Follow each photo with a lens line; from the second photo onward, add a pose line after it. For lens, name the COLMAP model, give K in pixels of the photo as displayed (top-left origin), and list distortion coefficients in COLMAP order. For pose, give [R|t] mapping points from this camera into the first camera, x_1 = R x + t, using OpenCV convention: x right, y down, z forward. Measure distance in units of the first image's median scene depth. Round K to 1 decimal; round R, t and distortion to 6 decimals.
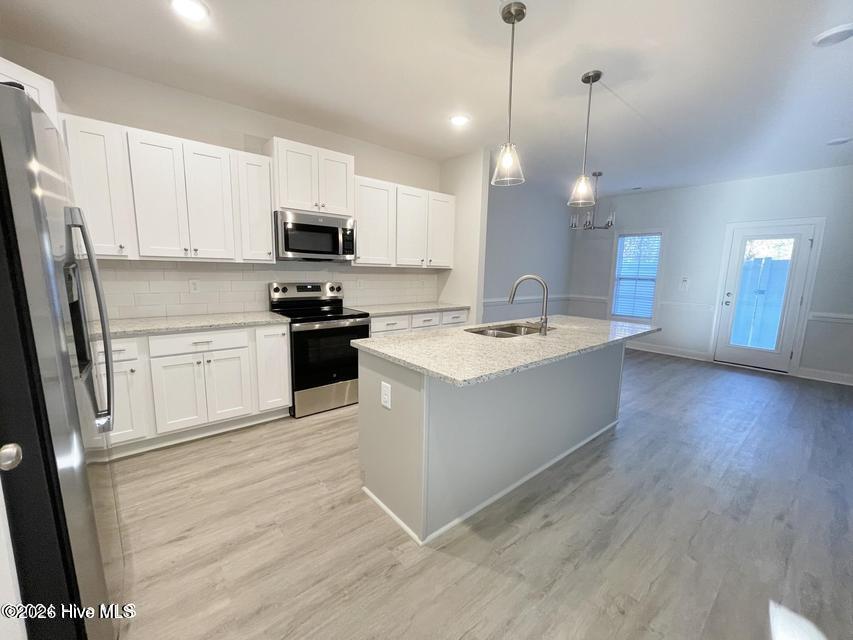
lens RADIAL K [[347.6, 0, 426.5], [0, 347.6, 320.0], [0, 0, 1]] dist [0.027778, -0.000071]
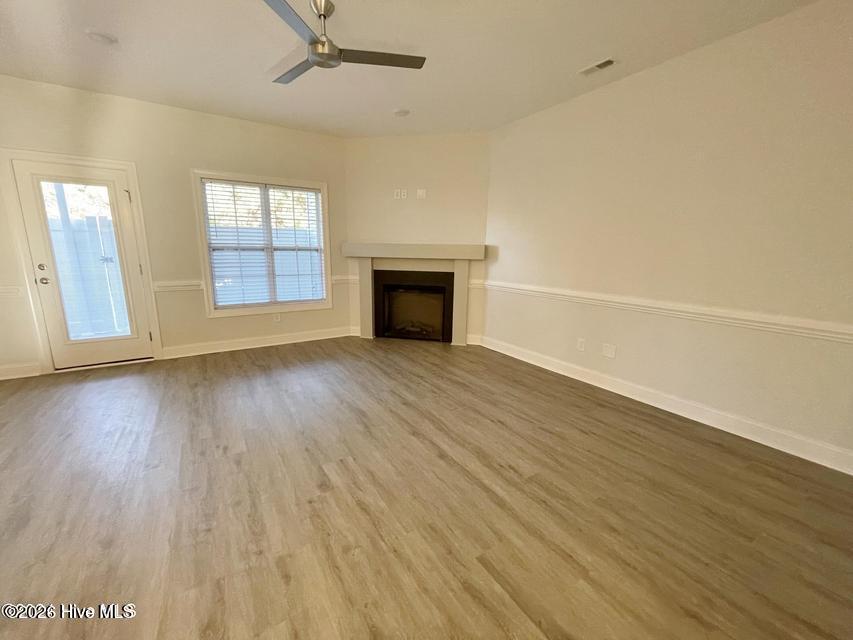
lens RADIAL K [[354.0, 0, 426.5], [0, 354.0, 320.0], [0, 0, 1]] dist [-0.000211, -0.000126]
pose [[0.143686, -0.213891, 0.966232, 0.580738], [0.131798, 0.971802, 0.195525, -0.023132], [-0.980808, 0.099253, 0.167825, 0.417060]]
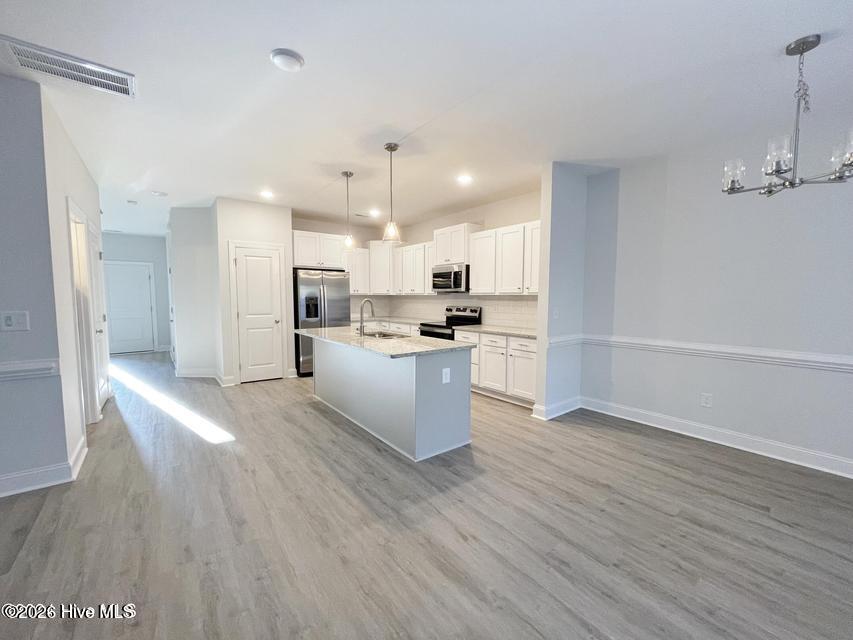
lens RADIAL K [[347.6, 0, 426.5], [0, 347.6, 320.0], [0, 0, 1]] dist [0.027778, -0.000071]
pose [[-0.049030, 0.040887, -0.997960, 1.289207], [-0.143704, 0.988477, 0.047559, -0.099201], [0.988405, 0.145743, -0.042590, 0.926719]]
